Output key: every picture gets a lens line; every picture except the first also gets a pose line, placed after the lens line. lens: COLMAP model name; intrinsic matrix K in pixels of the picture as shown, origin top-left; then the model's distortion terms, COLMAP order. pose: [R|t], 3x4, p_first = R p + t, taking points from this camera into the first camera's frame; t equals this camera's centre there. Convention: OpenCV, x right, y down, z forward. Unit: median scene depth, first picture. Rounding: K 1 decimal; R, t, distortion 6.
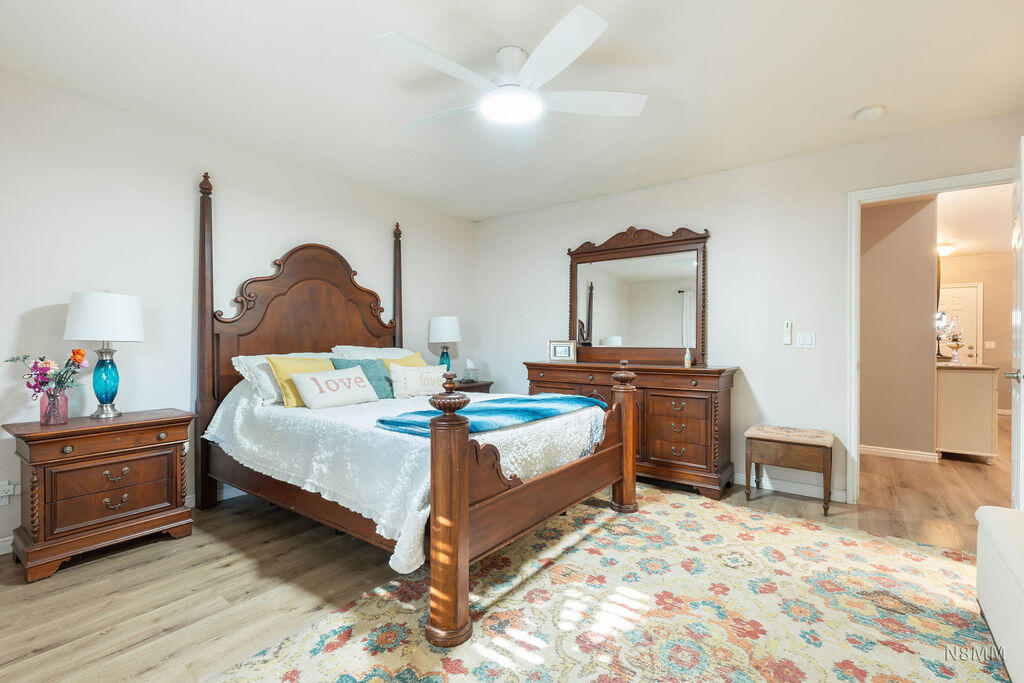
lens RADIAL K [[452.8, 0, 517.4], [0, 452.8, 343.4], [0, 0, 1]] dist [-0.000740, -0.000061]
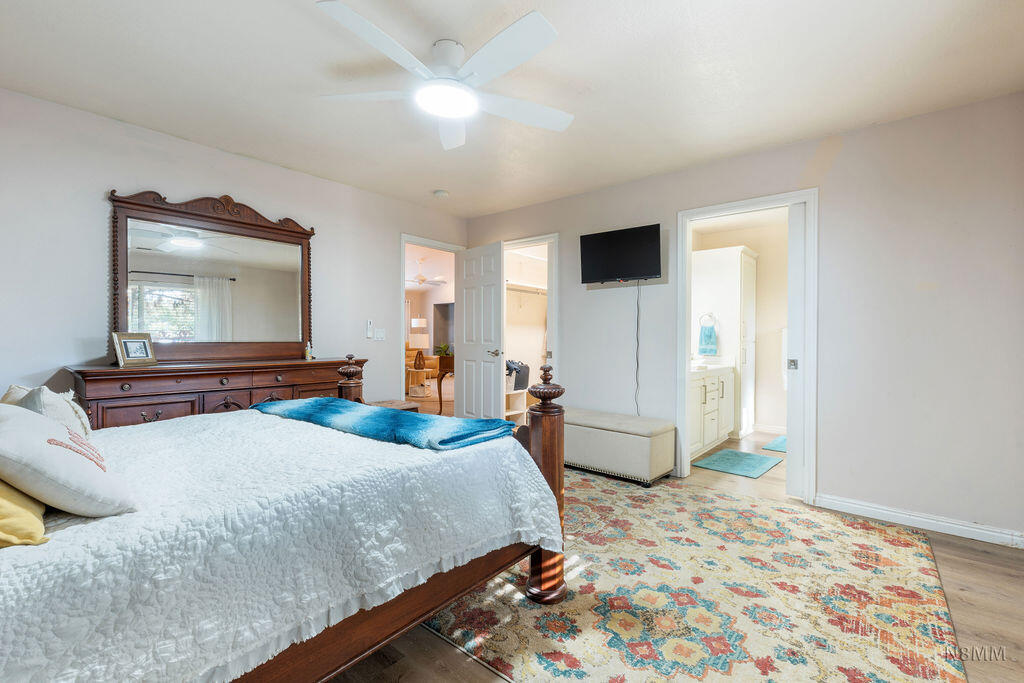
lens RADIAL K [[452.8, 0, 516.5], [0, 452.8, 340.3], [0, 0, 1]] dist [-0.000740, -0.000061]
pose [[0.055822, -0.012031, 0.998368, -0.623128], [0.000530, 0.999928, 0.012020, -0.005173], [-0.998441, -0.000141, 0.055825, 0.491544]]
